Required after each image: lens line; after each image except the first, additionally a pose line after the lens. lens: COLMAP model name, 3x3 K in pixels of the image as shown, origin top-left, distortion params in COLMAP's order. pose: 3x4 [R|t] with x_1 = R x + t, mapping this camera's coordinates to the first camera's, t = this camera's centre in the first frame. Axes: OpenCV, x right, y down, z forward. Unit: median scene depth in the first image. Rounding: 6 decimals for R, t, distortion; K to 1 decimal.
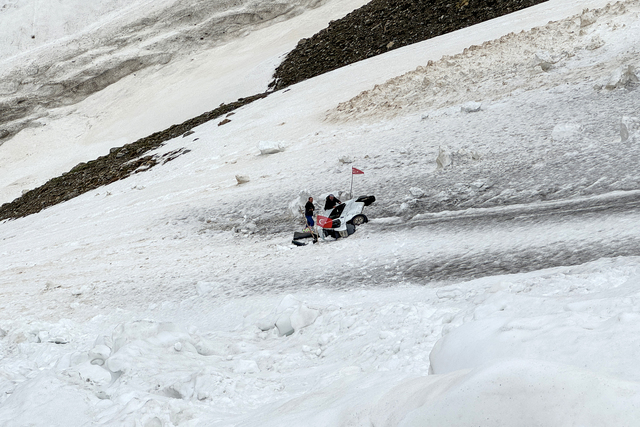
lens RADIAL K [[1370.3, 0, 320.0], [0, 1370.3, 213.5], [0, 0, 1]] dist [0.009274, 0.447126]
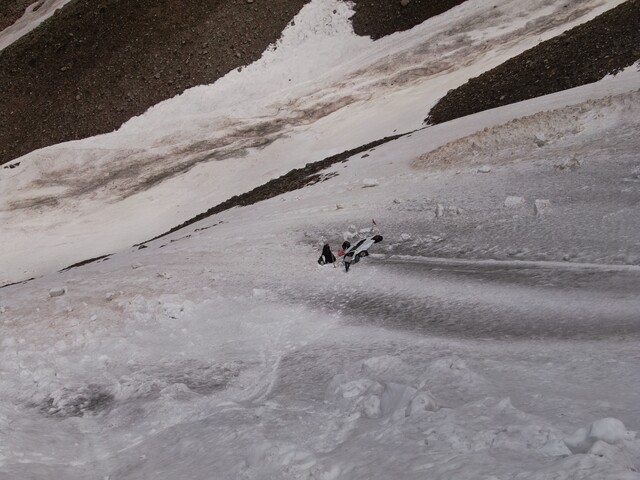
lens RADIAL K [[902.4, 0, 320.0], [0, 902.4, 240.0], [0, 0, 1]] dist [-0.002933, -0.006518]
pose [[0.964718, 0.074047, -0.252657, 0.109938], [-0.049983, 0.993693, 0.100375, -0.051766], [0.258496, -0.084205, 0.962335, -0.025622]]
